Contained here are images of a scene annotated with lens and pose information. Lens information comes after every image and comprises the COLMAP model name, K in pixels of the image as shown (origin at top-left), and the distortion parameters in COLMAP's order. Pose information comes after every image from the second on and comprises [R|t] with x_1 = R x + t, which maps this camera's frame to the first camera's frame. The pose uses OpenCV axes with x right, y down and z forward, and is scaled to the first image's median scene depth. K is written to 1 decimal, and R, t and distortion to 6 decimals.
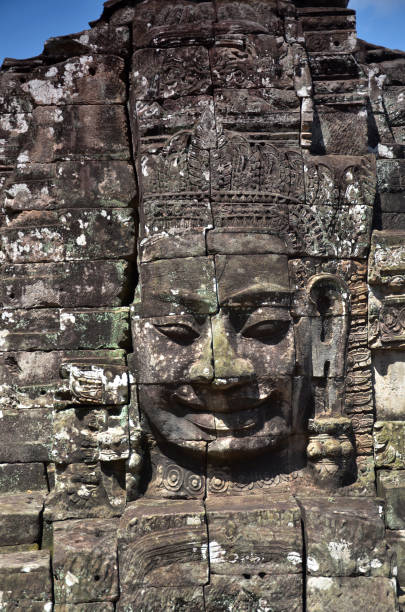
lens RADIAL K [[1074.7, 0, 202.5], [0, 1074.7, 306.0], [0, 0, 1]] dist [0.298588, 0.042379]
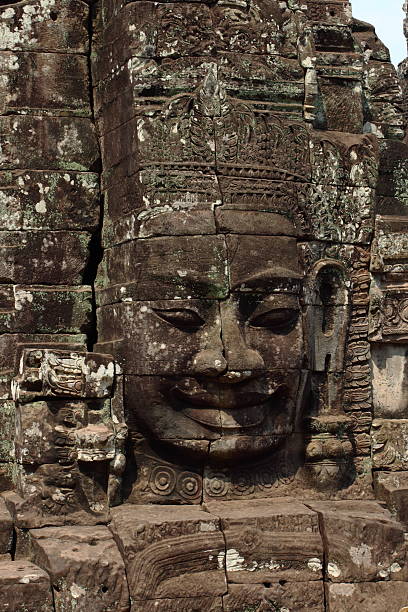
lens RADIAL K [[1364.6, 0, 180.1], [0, 1364.6, 244.9], [0, 0, 1]] dist [0.020461, 0.071095]
pose [[0.965672, 0.045296, 0.255784, -0.307952], [-0.039419, 0.998829, -0.028060, -0.004439], [-0.256756, 0.017014, 0.966327, -0.093767]]
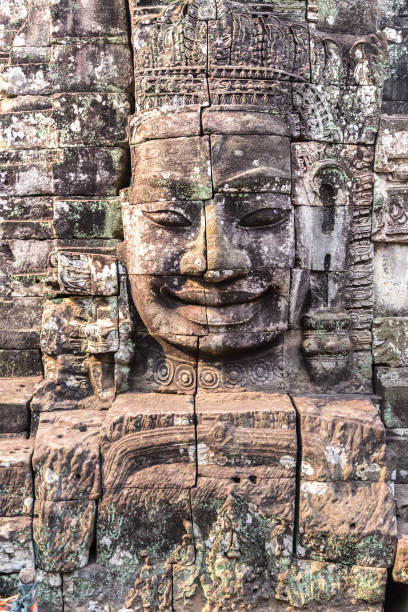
lens RADIAL K [[736.3, 0, 204.0], [0, 736.3, 306.0], [0, 0, 1]] dist [0.018851, 0.020600]
pose [[0.999716, 0.019182, -0.014176, 0.017184], [-0.017495, 0.993687, 0.110813, 0.026606], [0.016212, -0.110533, 0.993740, 0.352487]]
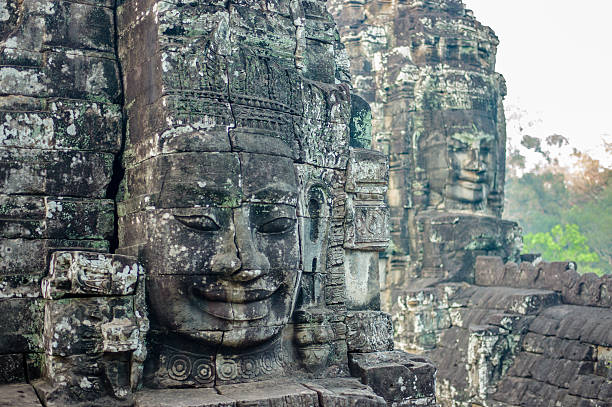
lens RADIAL K [[741.6, 0, 292.9], [0, 741.6, 190.5], [0, 0, 1]] dist [-0.072507, 0.036072]
pose [[0.882432, 0.074947, 0.464431, -0.265168], [-0.045787, 0.996224, -0.073769, 0.039139], [-0.468206, 0.043832, 0.882531, 0.330643]]
